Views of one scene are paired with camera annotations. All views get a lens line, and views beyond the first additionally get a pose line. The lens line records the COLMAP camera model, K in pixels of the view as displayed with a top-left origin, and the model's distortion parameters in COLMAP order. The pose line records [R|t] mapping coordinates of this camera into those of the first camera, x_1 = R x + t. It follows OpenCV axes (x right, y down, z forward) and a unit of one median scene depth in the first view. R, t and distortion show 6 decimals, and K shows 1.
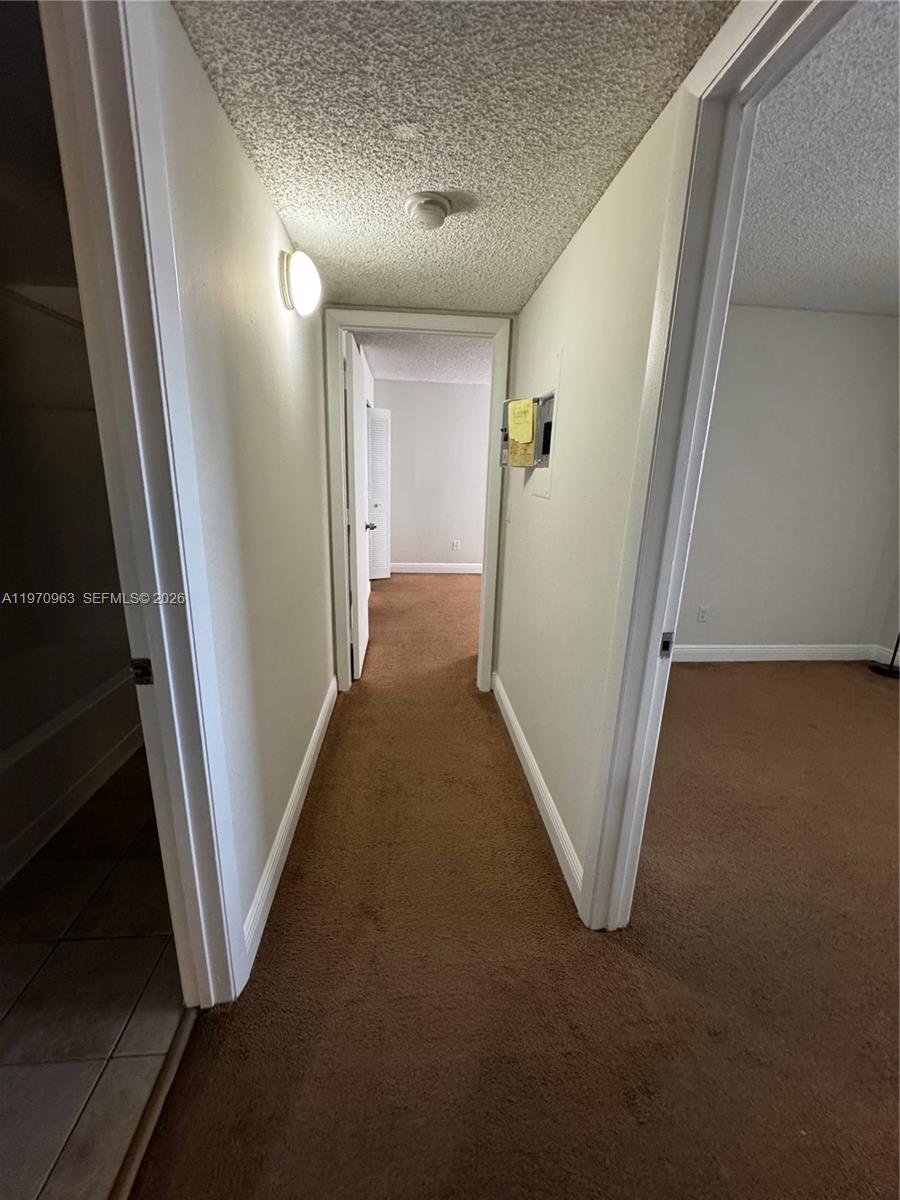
lens RADIAL K [[482.8, 0, 452.8], [0, 482.8, 599.2], [0, 0, 1]] dist [0.001176, 0.000221]
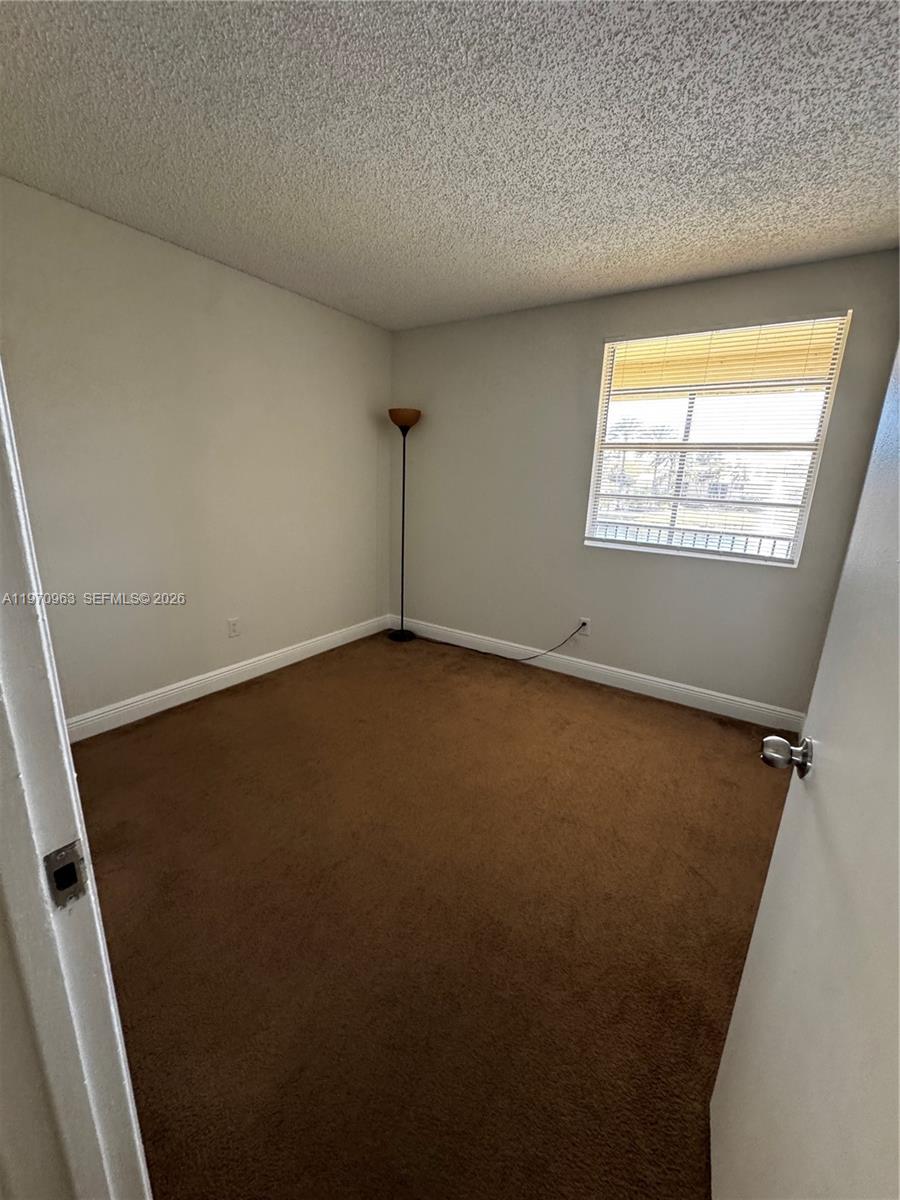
lens RADIAL K [[482.8, 0, 450.0], [0, 482.8, 597.5], [0, 0, 1]] dist [0.001176, 0.000221]
pose [[0.628663, -0.199494, 0.751655, 0.132212], [0.184277, 0.977224, 0.105237, -0.040630], [-0.755529, 0.072354, 0.651107, 0.160647]]
